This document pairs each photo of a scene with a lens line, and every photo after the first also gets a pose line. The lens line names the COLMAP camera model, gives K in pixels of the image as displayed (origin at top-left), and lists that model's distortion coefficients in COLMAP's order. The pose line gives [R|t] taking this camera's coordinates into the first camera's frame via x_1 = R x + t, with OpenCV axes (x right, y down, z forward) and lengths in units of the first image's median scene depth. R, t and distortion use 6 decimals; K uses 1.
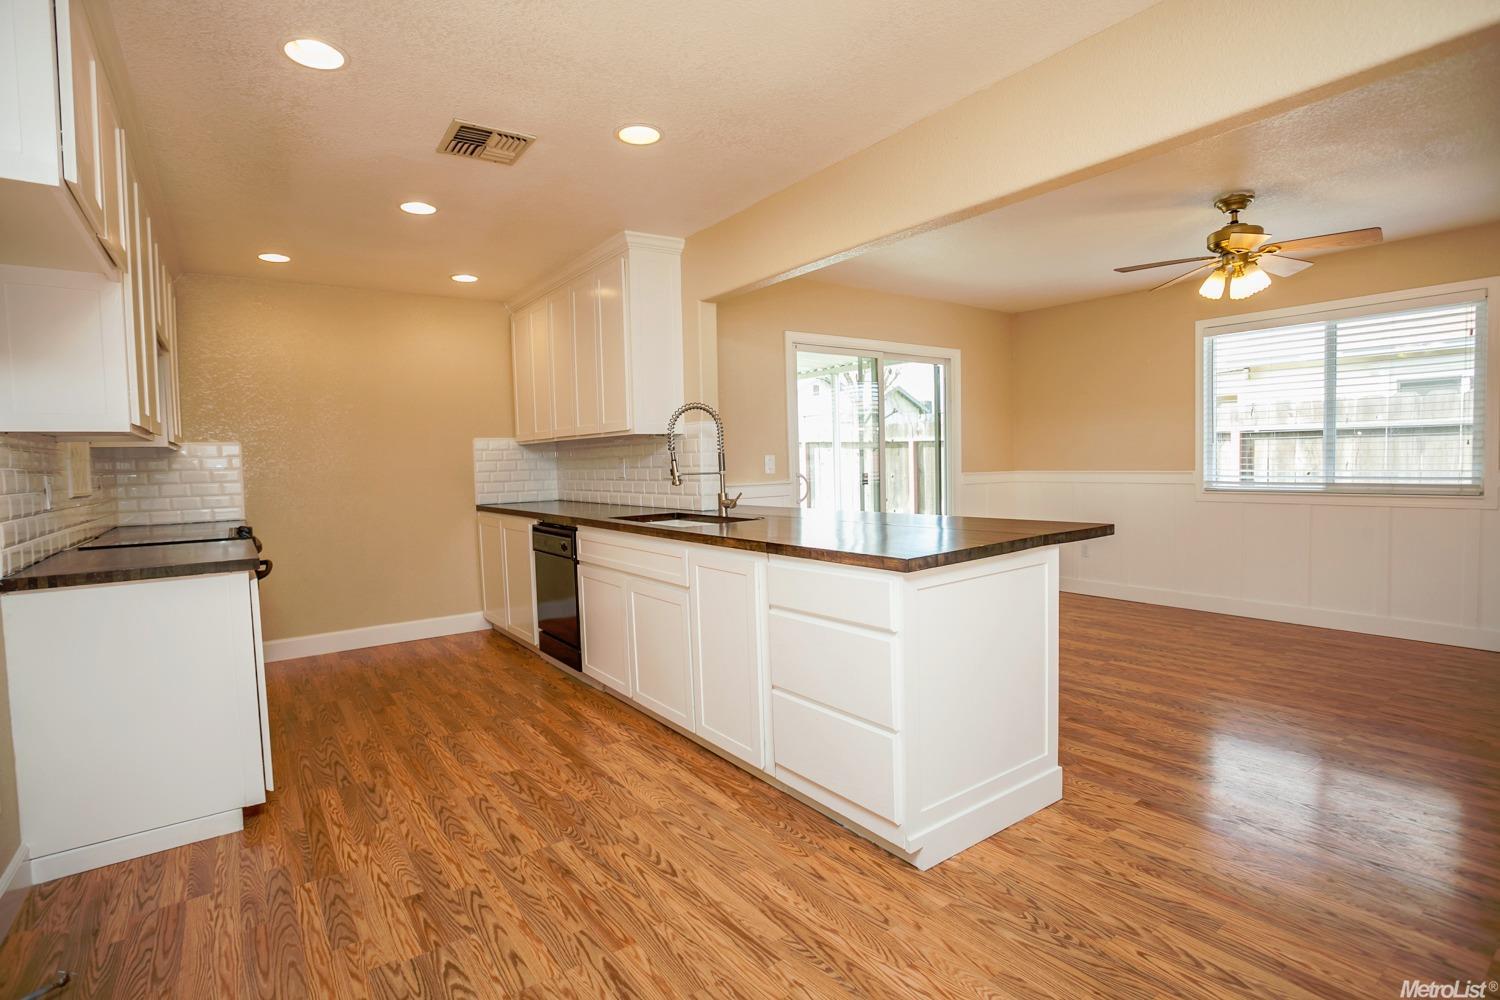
lens RADIAL K [[729.7, 0, 750.5], [0, 729.7, 507.6], [0, 0, 1]] dist [-0.077714, 0.039688]
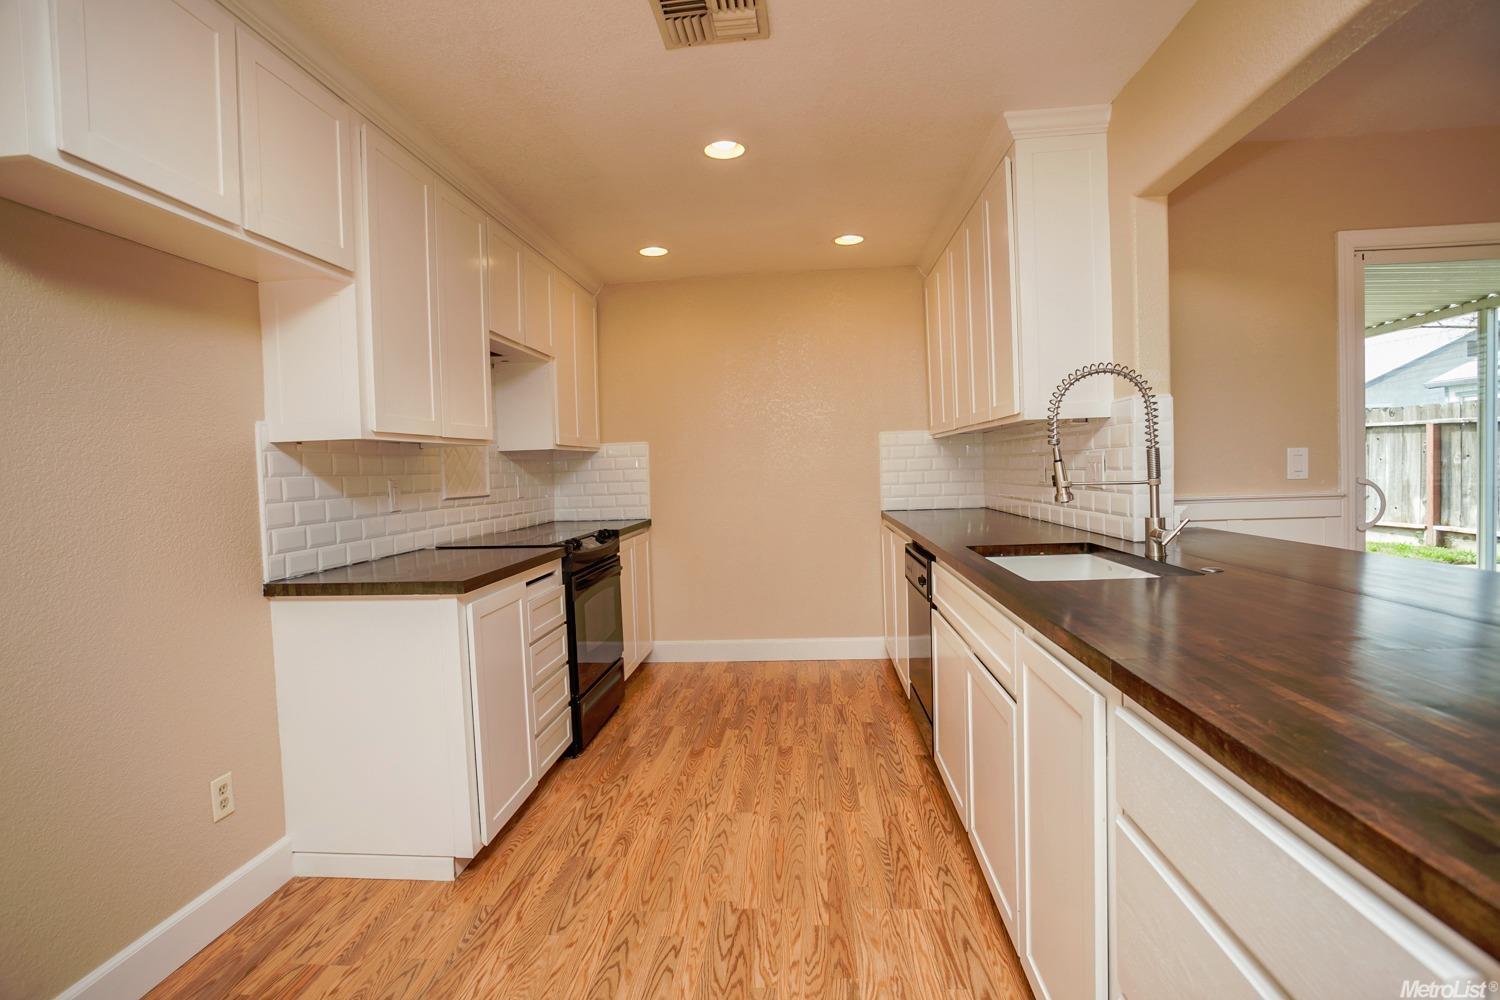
lens RADIAL K [[729.7, 0, 750.5], [0, 729.7, 507.6], [0, 0, 1]] dist [-0.077714, 0.039688]
pose [[0.754417, 0.036336, -0.655389, 0.093383], [-0.029325, 0.999335, 0.021650, -0.032099], [0.655741, 0.002886, 0.754981, 0.387963]]
